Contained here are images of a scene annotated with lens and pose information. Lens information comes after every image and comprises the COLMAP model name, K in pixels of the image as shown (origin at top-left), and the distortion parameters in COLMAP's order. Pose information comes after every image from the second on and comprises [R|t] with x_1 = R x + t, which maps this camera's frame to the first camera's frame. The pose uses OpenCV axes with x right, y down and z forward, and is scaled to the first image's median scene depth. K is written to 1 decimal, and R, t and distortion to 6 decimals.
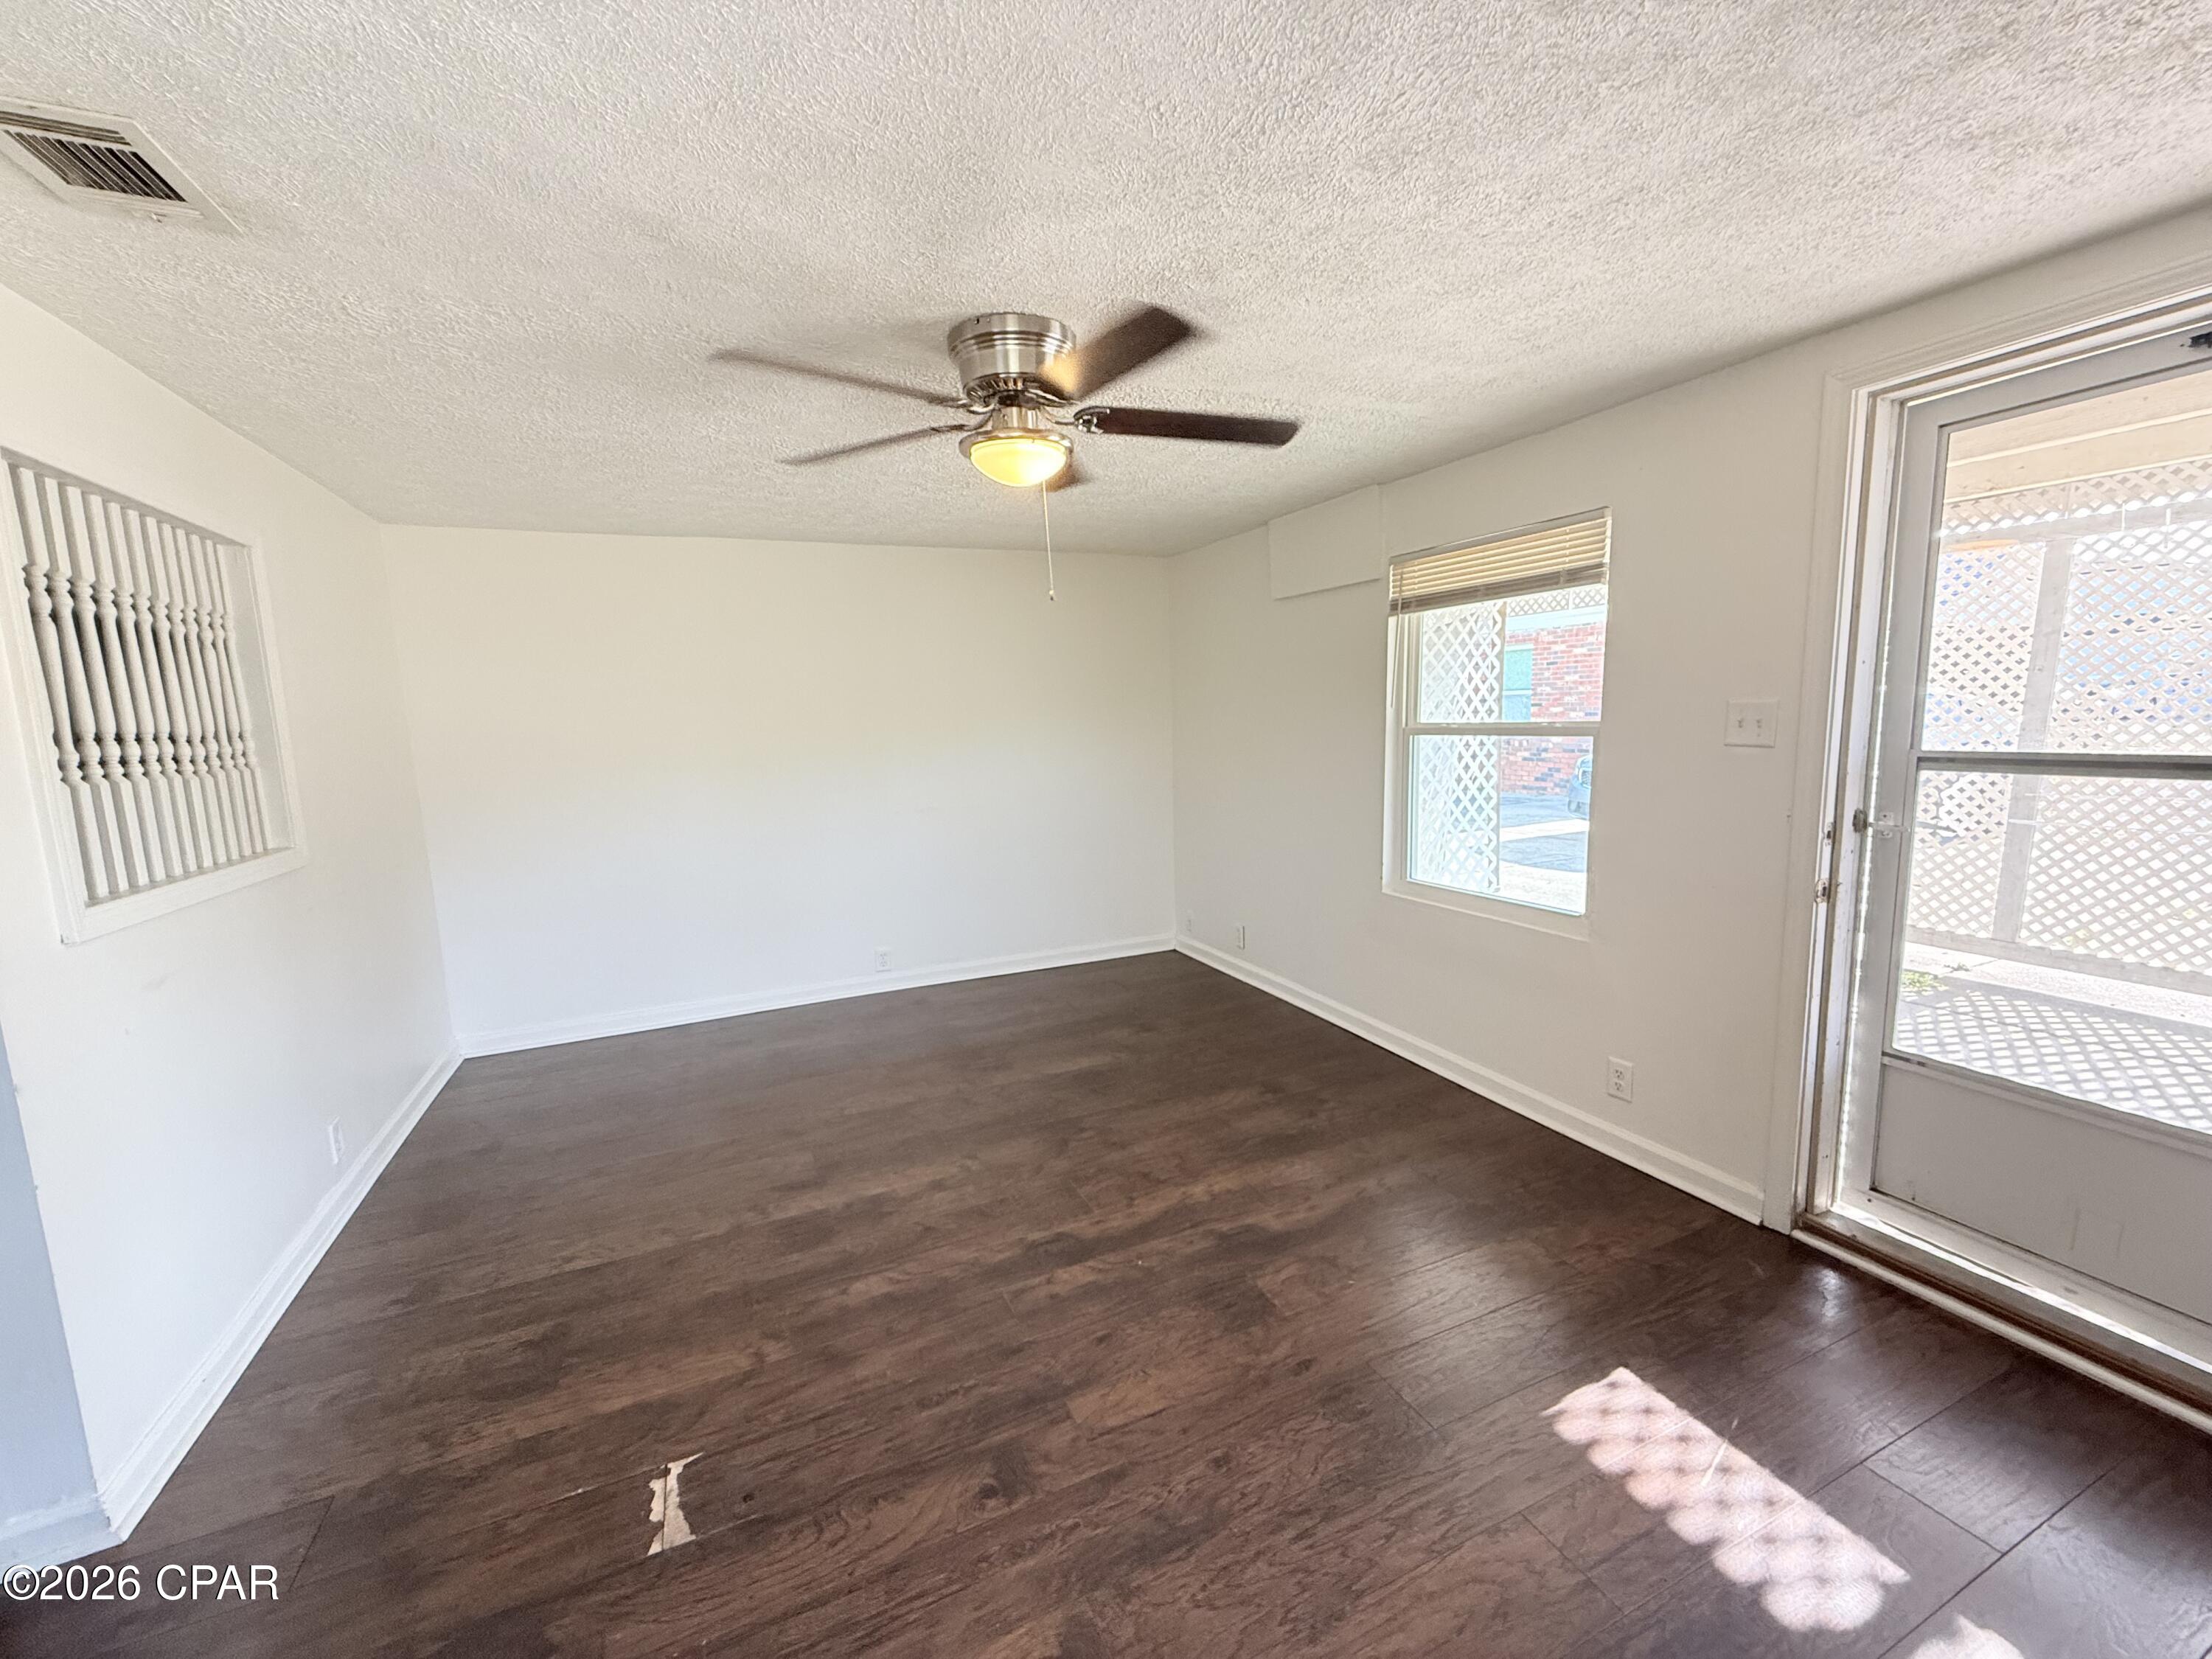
lens RADIAL K [[883.8, 0, 1106.0], [0, 883.8, 829.5], [0, 0, 1]] dist [0.000043, -0.000021]
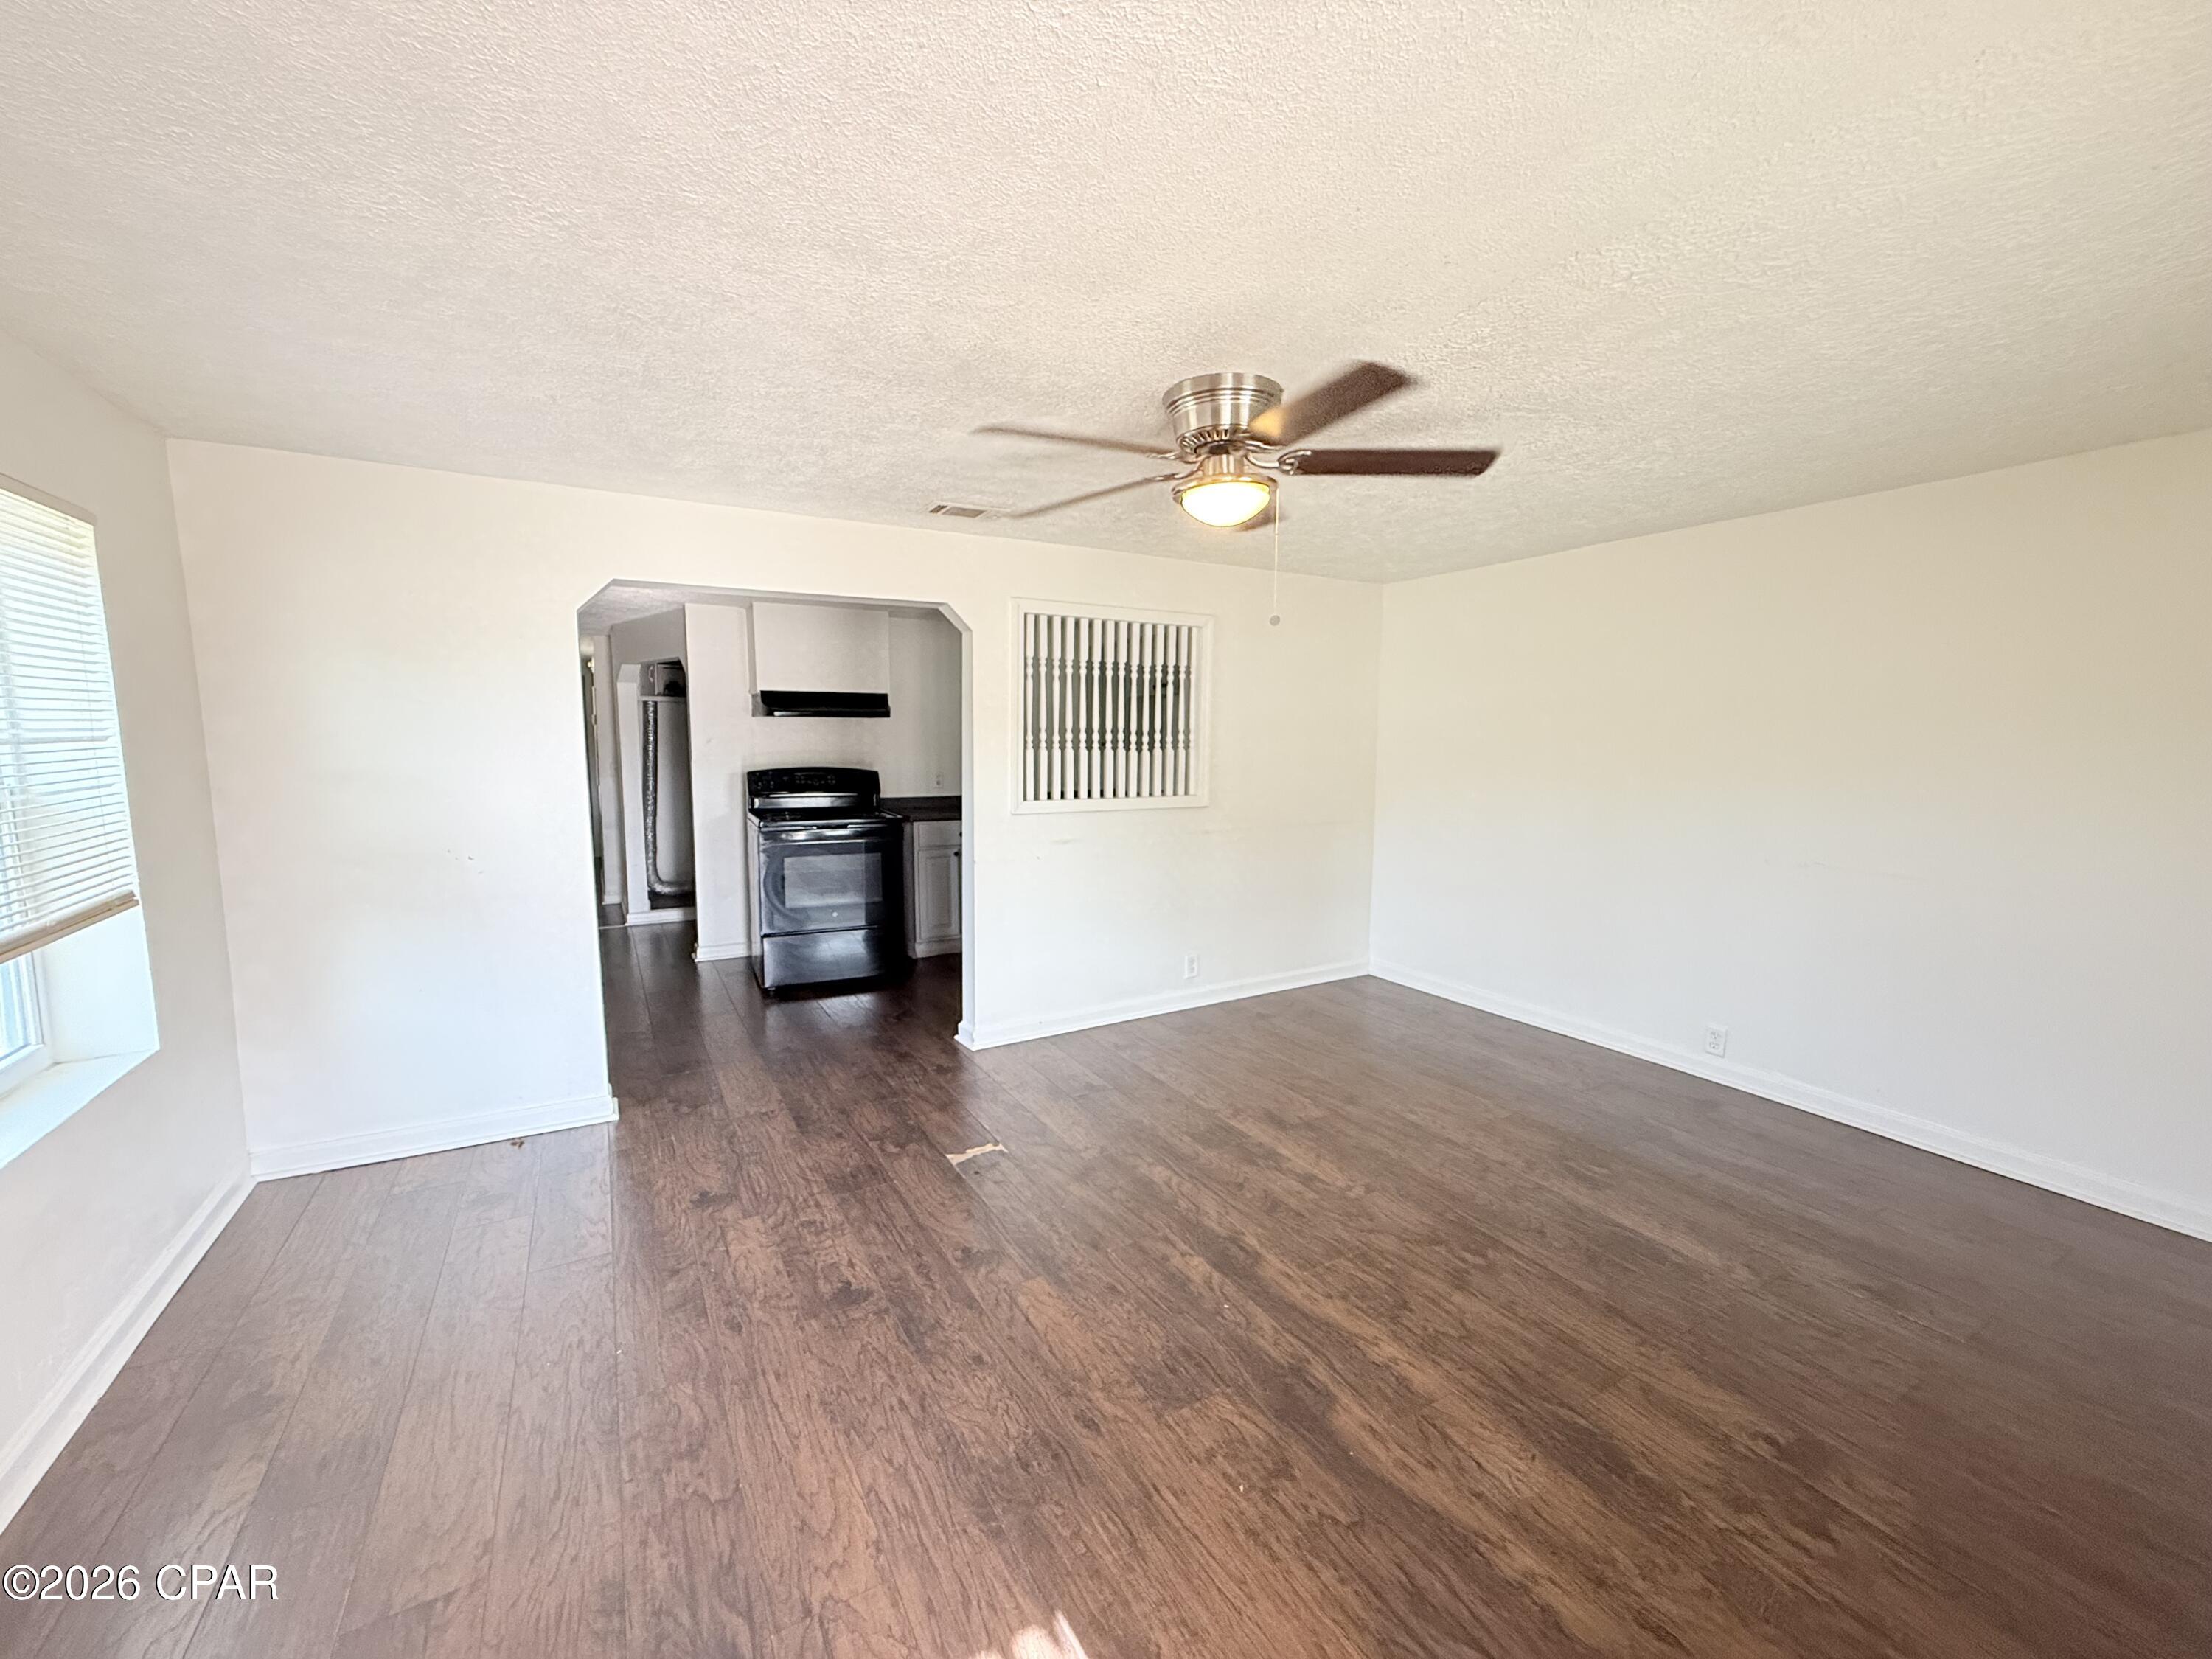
lens RADIAL K [[869.2, 0, 1083.7], [0, 869.2, 833.5], [0, 0, 1]] dist [0.001151, 0.000165]
pose [[0.090930, 0.149102, -0.984632, 0.802247], [-0.139647, 0.980868, 0.135635, -0.111960], [0.986017, 0.125168, 0.110012, 0.615828]]
